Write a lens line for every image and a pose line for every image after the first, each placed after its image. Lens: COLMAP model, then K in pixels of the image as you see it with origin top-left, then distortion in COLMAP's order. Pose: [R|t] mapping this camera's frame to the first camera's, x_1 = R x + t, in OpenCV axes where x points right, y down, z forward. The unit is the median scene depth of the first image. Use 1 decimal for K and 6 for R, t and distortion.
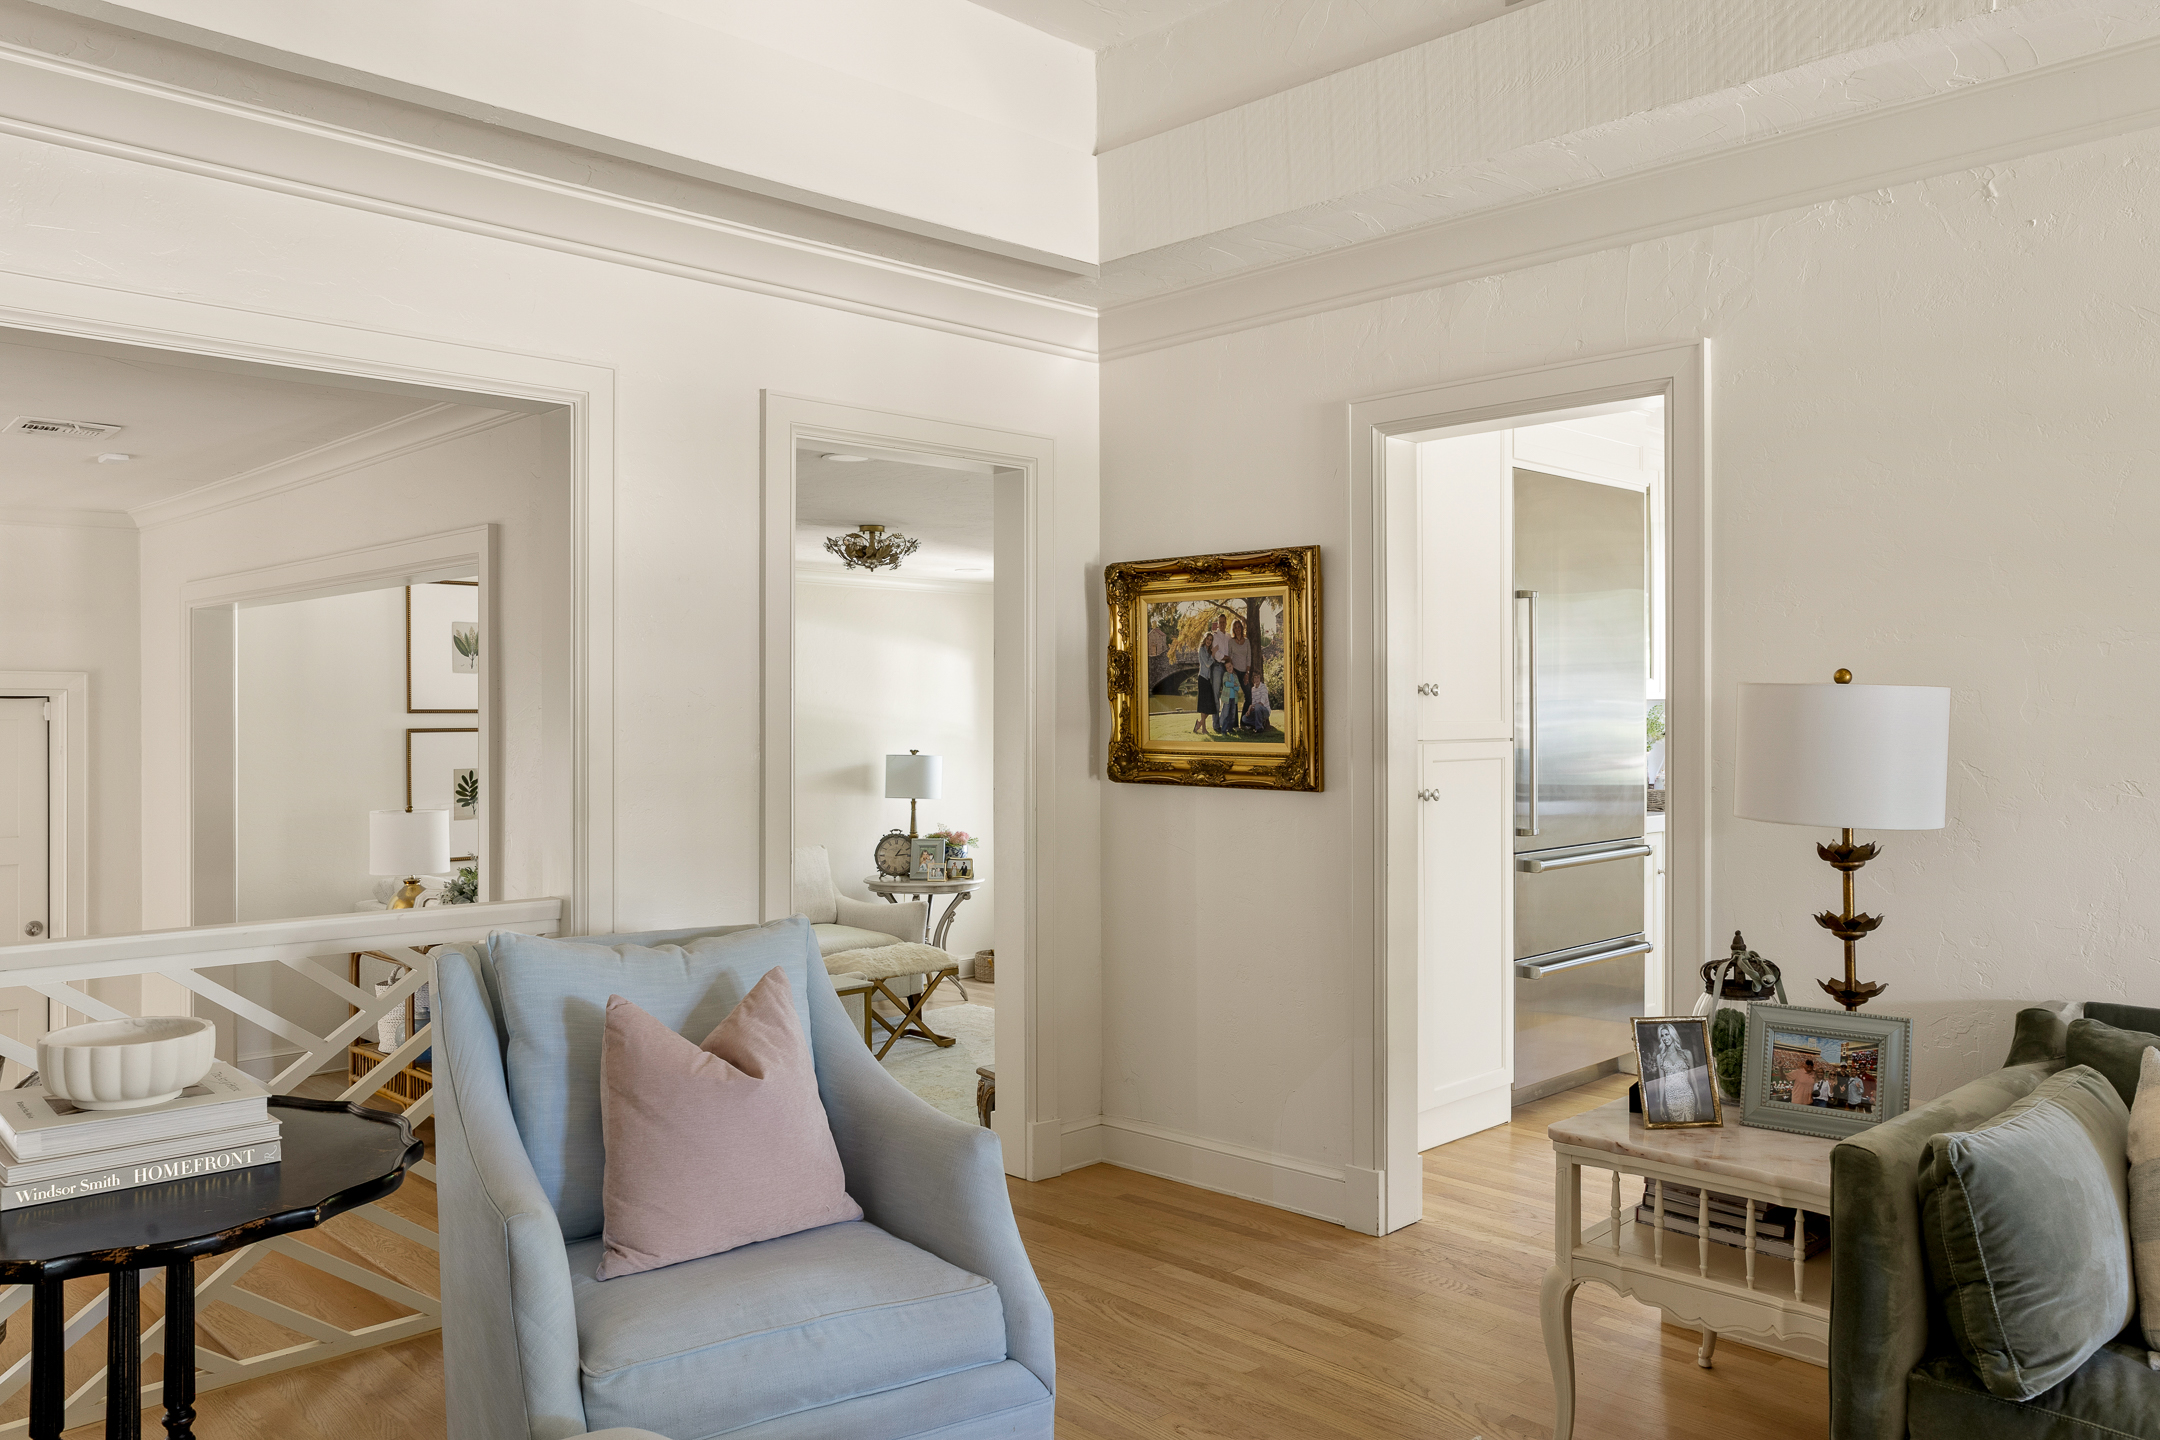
lens RADIAL K [[1580.1, 0, 1080.0], [0, 1580.1, 720.0], [0, 0, 1]] dist [-0.003277, 0.002679]
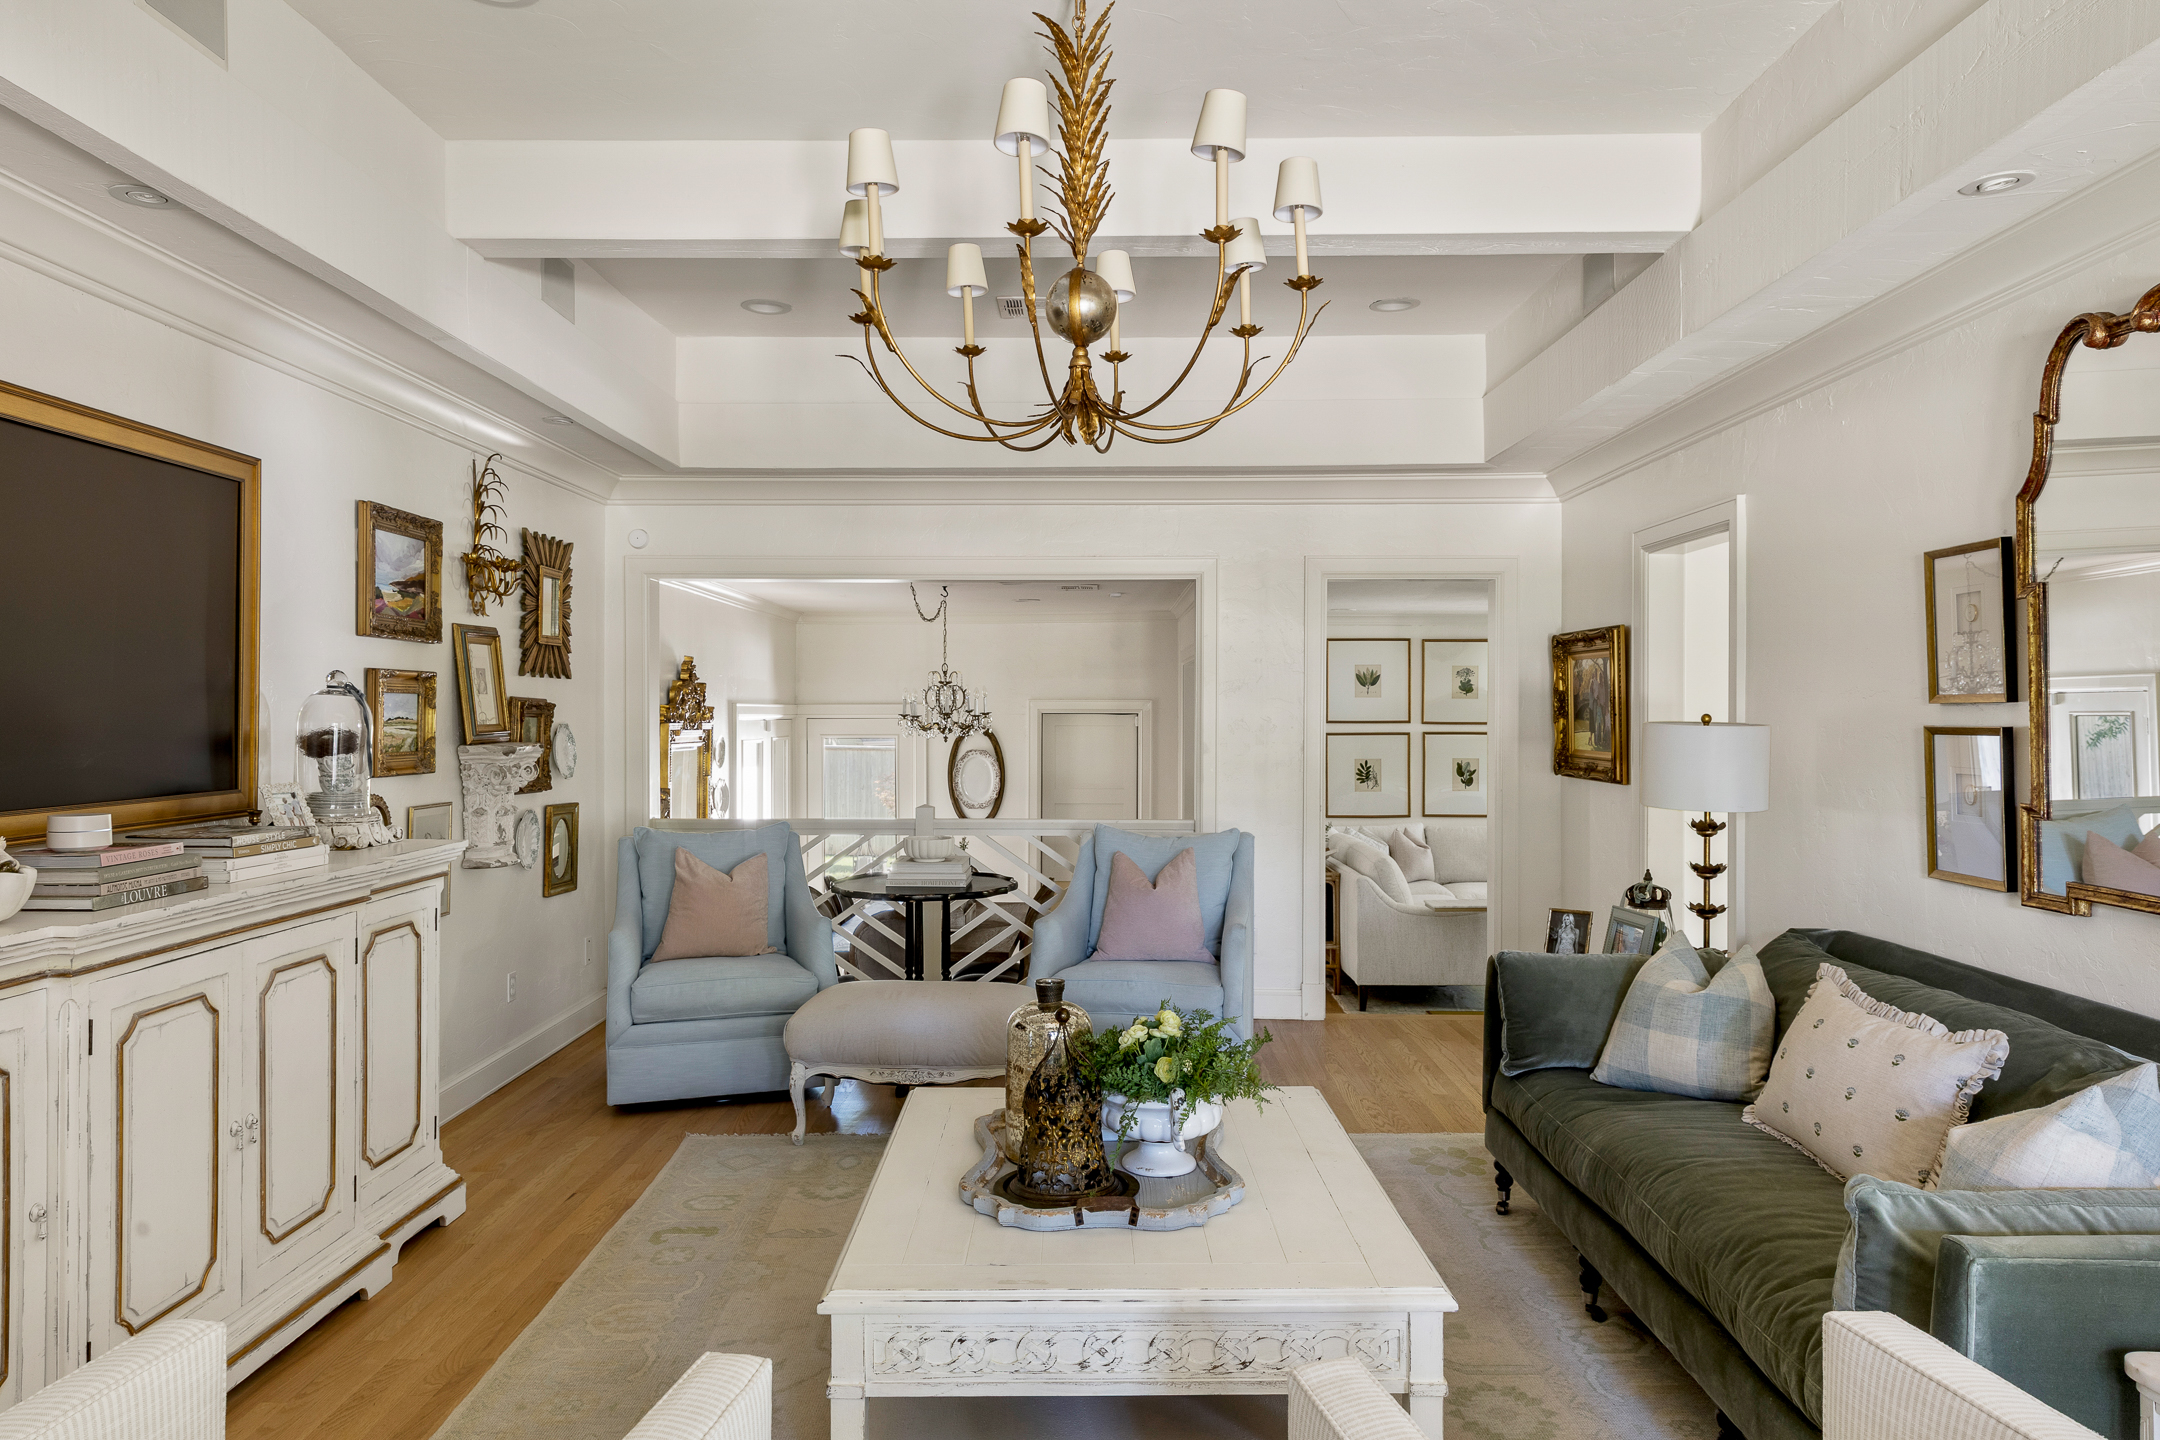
lens RADIAL K [[1438.2, 0, 1080.0], [0, 1438.2, 720.0], [0, 0, 1]] dist [0.011906, -0.000846]
pose [[0.707917, 0.006301, -0.706267, 0.688420], [-0.006012, 0.999978, 0.002895, -0.016509], [0.706270, 0.002197, 0.707939, -0.329271]]
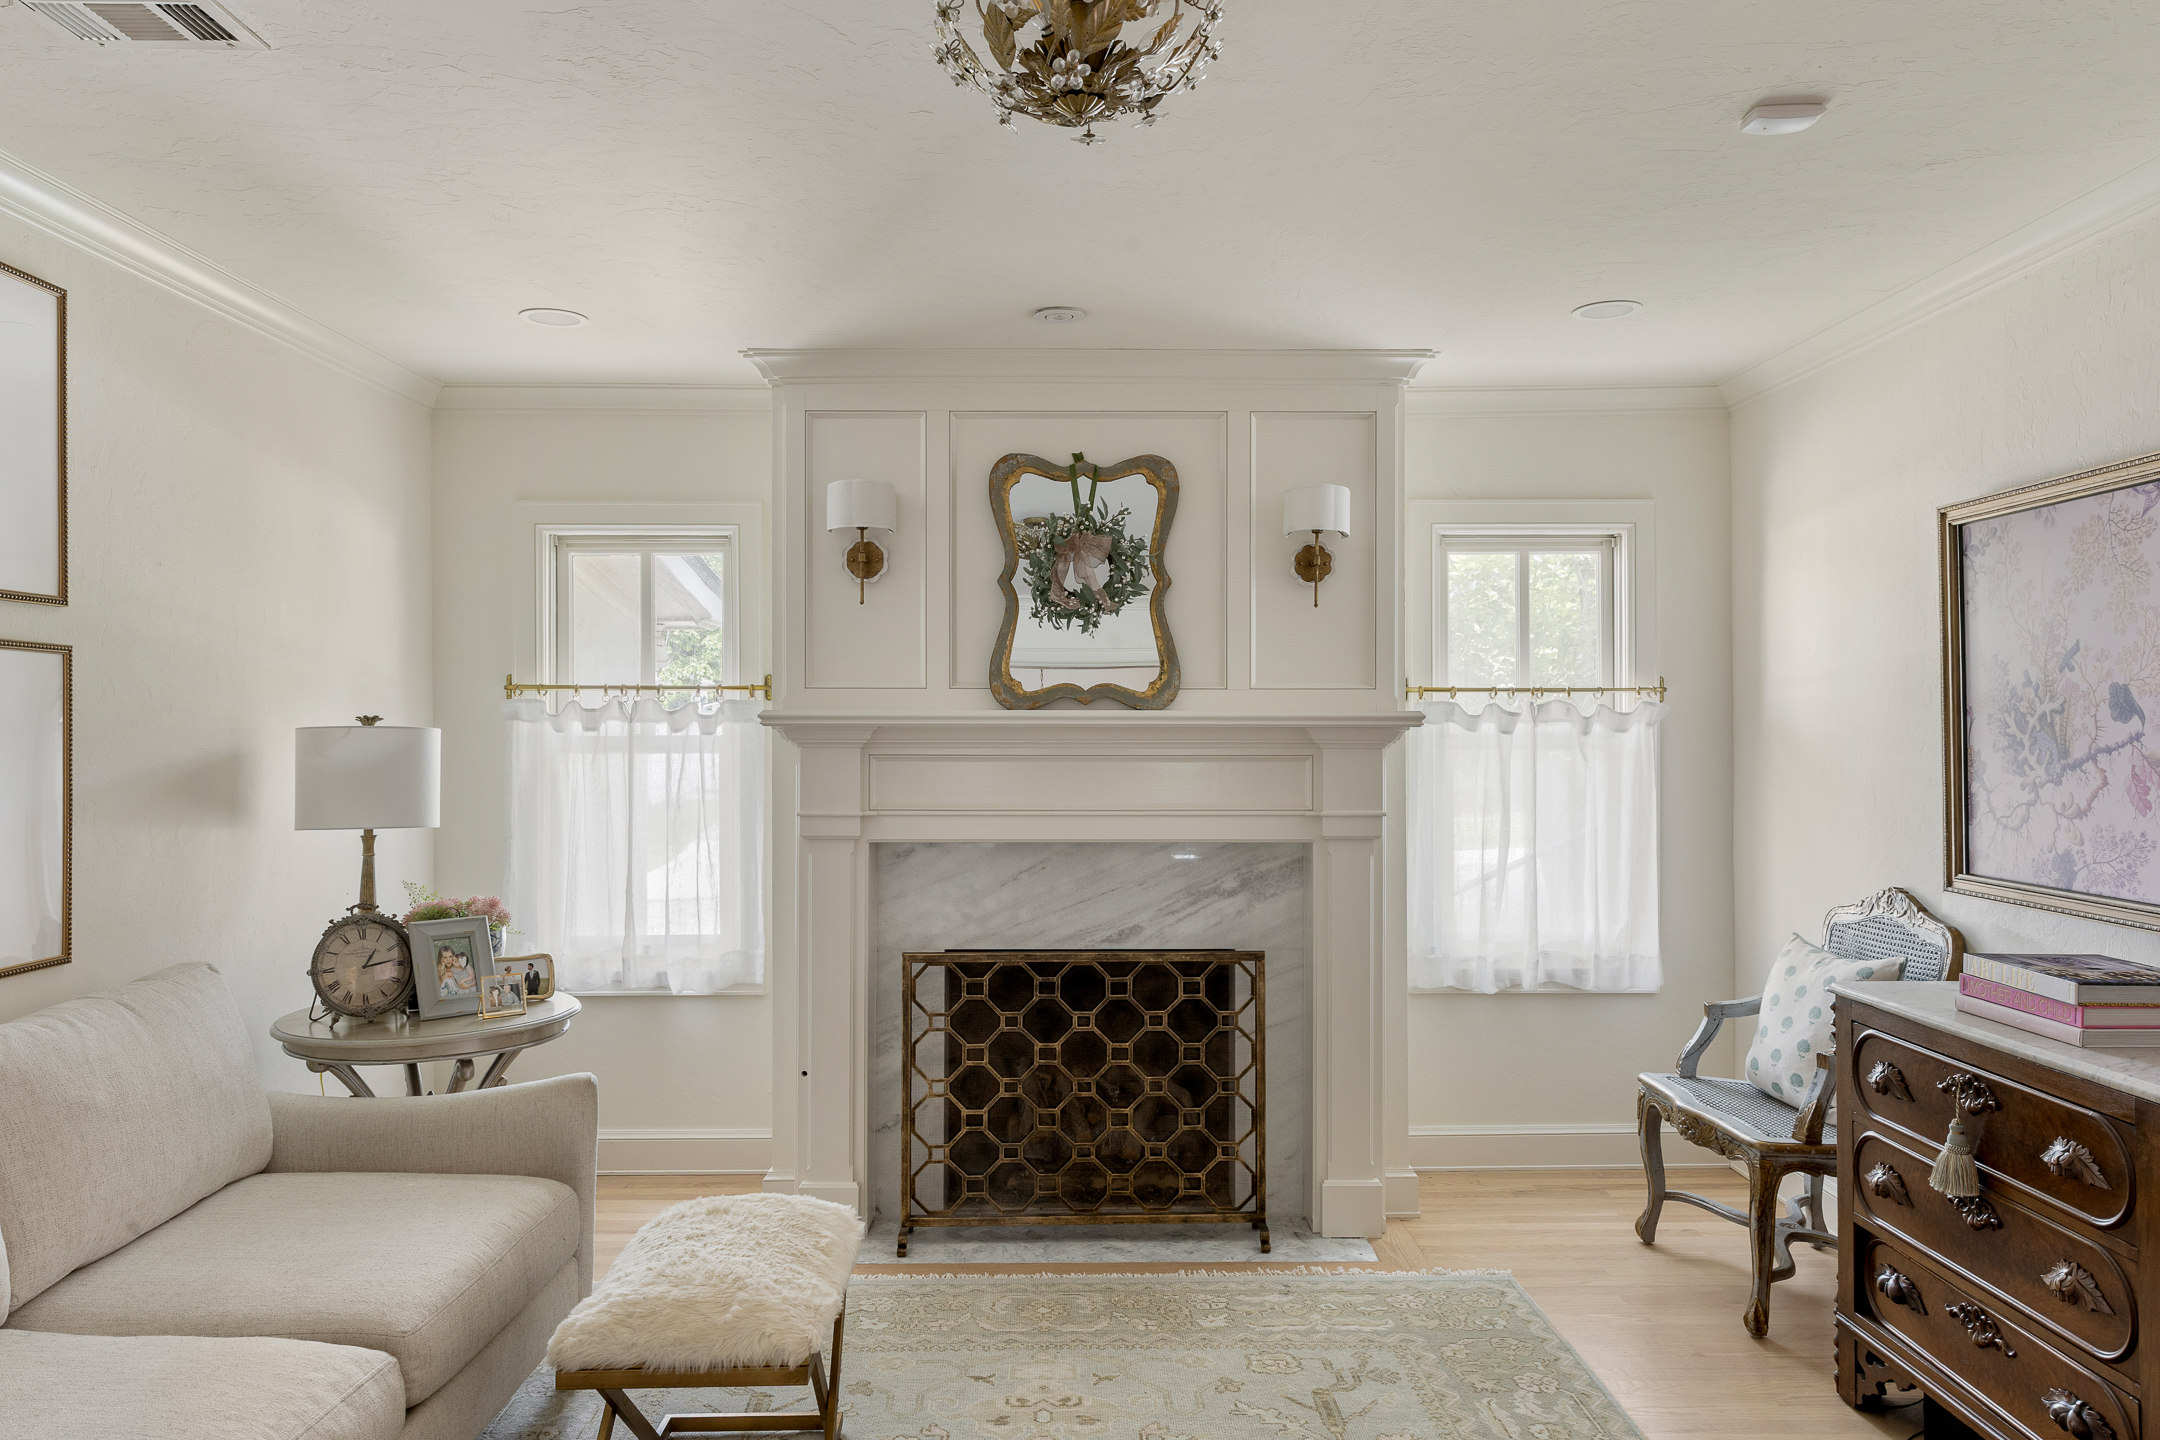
lens RADIAL K [[1438.2, 0, 1080.0], [0, 1438.2, 720.0], [0, 0, 1]] dist [0.011906, -0.000846]
pose [[0.689123, 0.005619, 0.724622, -0.524007], [0.000738, 0.999964, -0.008456, 0.047775], [-0.724644, 0.006362, 0.689094, 1.197880]]
